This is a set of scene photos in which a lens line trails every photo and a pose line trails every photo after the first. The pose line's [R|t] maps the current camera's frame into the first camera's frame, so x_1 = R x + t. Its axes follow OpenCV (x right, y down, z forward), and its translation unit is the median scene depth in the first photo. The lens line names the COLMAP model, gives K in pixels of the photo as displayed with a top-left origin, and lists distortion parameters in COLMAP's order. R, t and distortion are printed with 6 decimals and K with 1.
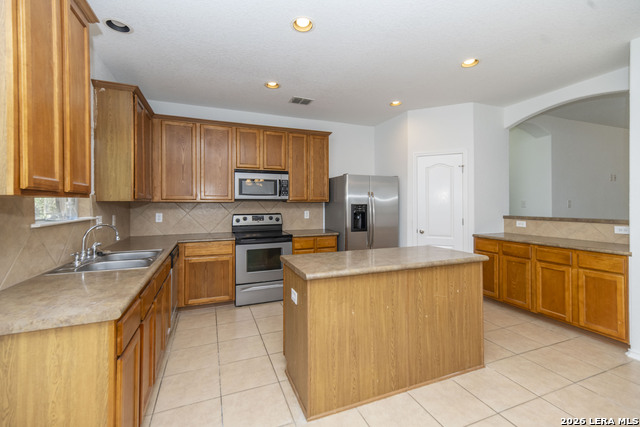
lens RADIAL K [[275.1, 0, 318.6], [0, 275.1, 213.0], [0, 0, 1]] dist [0.011903, 0.000139]
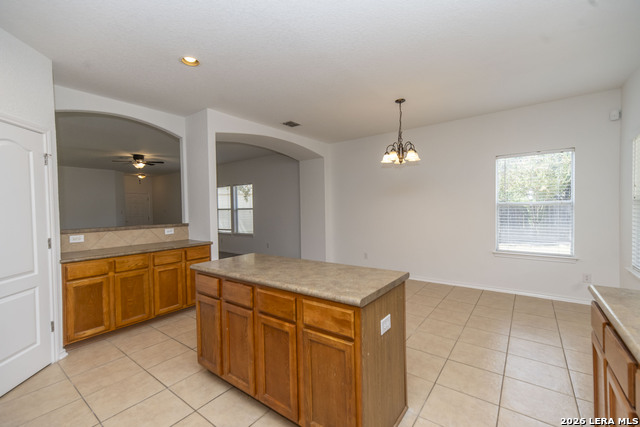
lens RADIAL K [[275.1, 0, 318.6], [0, 275.1, 213.0], [0, 0, 1]] dist [0.011903, 0.000139]
pose [[-0.517230, -0.002343, 0.855843, -0.351068], [0.050771, 0.998151, 0.033416, -0.028544], [-0.854339, 0.060736, -0.516155, 0.817398]]
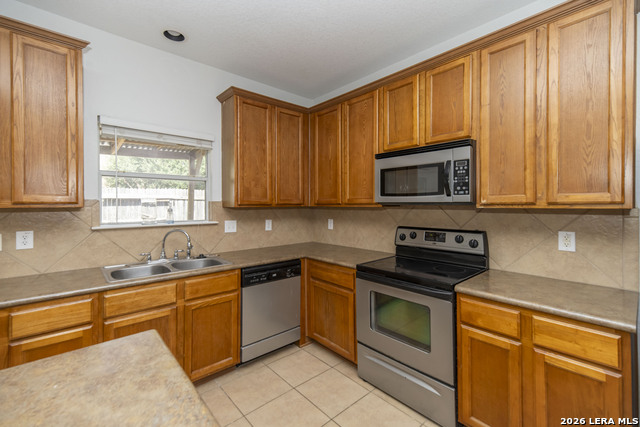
lens RADIAL K [[279.9, 0, 319.4], [0, 279.9, 206.4], [0, 0, 1]] dist [0.011788, 0.000015]
pose [[0.338181, 0.006771, -0.941057, 0.248997], [-0.031463, 0.999496, -0.004116, -0.035314], [0.940555, 0.031000, 0.338224, 0.667050]]
